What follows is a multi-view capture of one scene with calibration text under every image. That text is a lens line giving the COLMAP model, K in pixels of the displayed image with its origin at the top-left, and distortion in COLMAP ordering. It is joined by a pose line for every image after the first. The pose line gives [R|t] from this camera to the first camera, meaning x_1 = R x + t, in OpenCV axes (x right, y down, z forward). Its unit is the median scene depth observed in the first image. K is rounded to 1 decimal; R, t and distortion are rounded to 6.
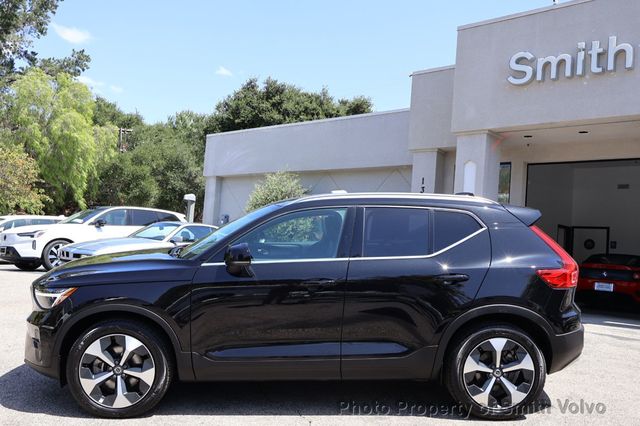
lens RADIAL K [[593.0, 0, 319.1], [0, 593.0, 215.4], [0, 0, 1]] dist [0.010837, 0.000000]
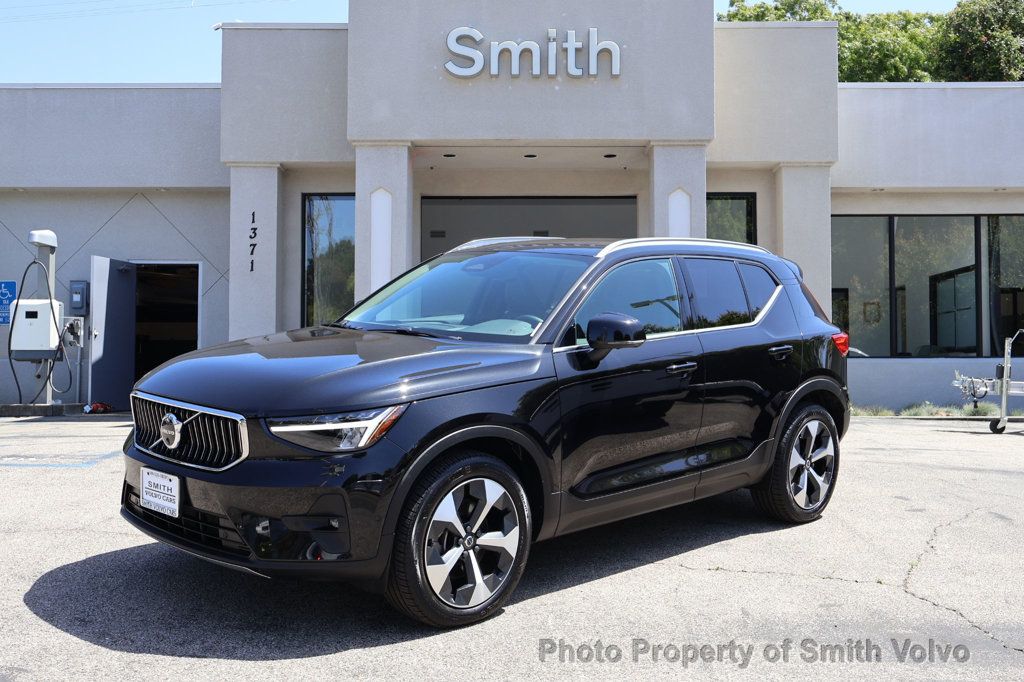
lens RADIAL K [[1040.7, 0, 509.3], [0, 1040.7, 338.2], [0, 0, 1]] dist [-0.004759, 0.000000]
pose [[0.740540, -0.047070, 0.670362, -0.447526], [0.010793, 0.998248, 0.058169, 0.003294], [-0.671926, -0.035841, 0.739751, 0.110385]]
